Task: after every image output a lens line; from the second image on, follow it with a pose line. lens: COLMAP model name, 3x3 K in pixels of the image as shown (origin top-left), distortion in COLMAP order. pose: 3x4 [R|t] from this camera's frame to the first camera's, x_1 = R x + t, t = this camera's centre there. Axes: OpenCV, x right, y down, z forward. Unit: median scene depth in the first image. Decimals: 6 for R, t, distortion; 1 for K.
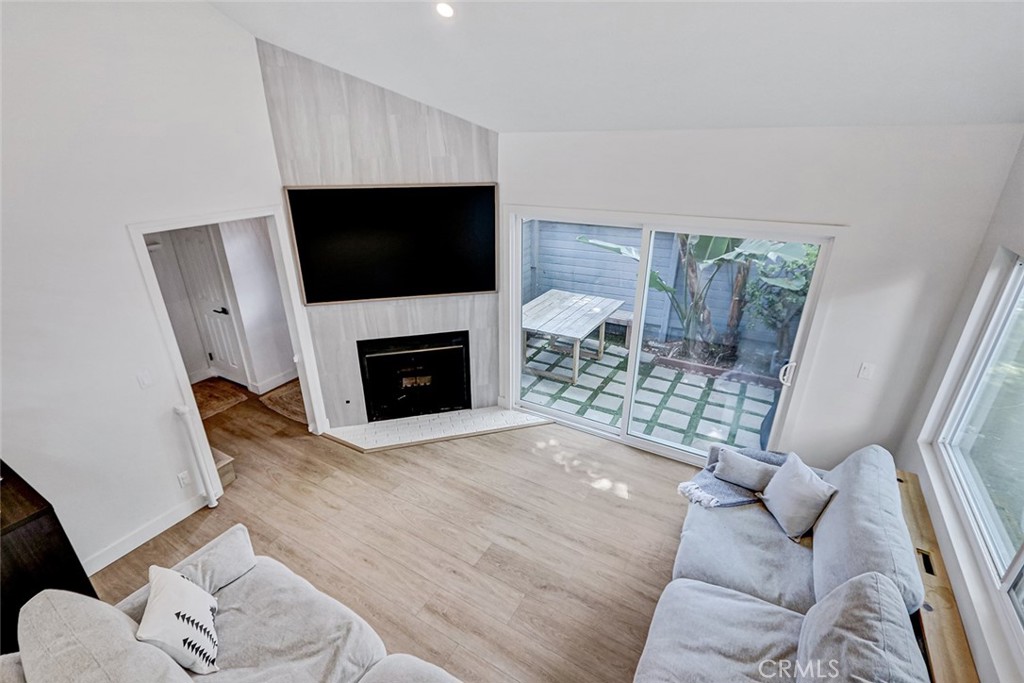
lens RADIAL K [[469.0, 0, 499.2], [0, 469.0, 344.0], [0, 0, 1]] dist [0.002019, -0.002709]
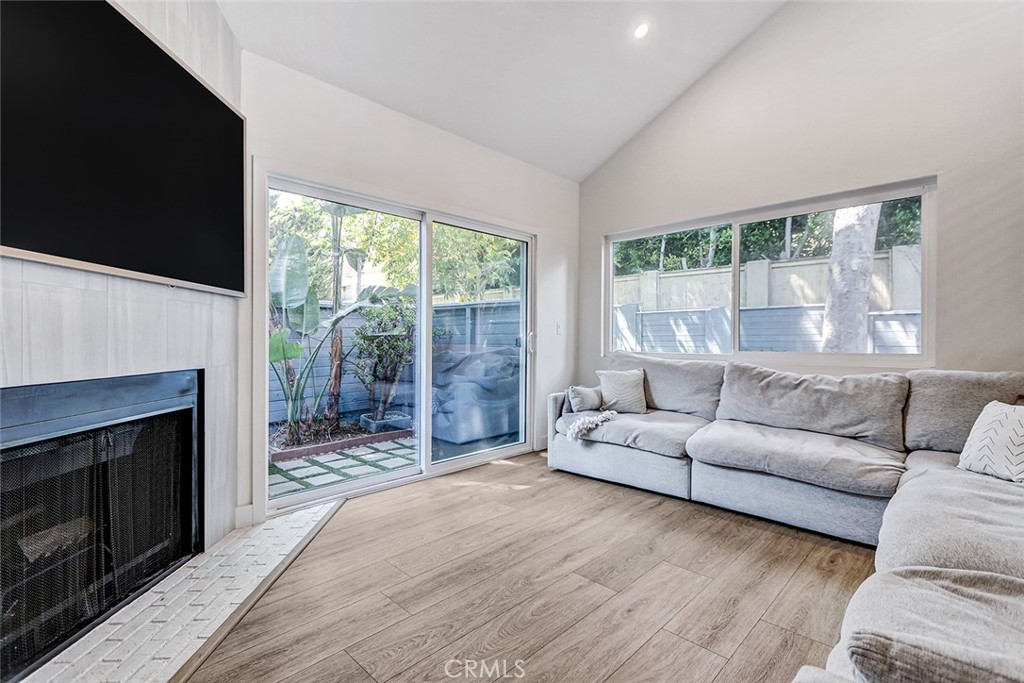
lens RADIAL K [[469.0, 0, 501.0], [0, 469.0, 342.8], [0, 0, 1]] dist [0.002019, -0.002709]
pose [[0.231988, 0.001644, 0.972717, -0.542877], [0.386123, 0.917682, -0.093639, 0.130098], [-0.892799, 0.397312, 0.212257, 0.679618]]
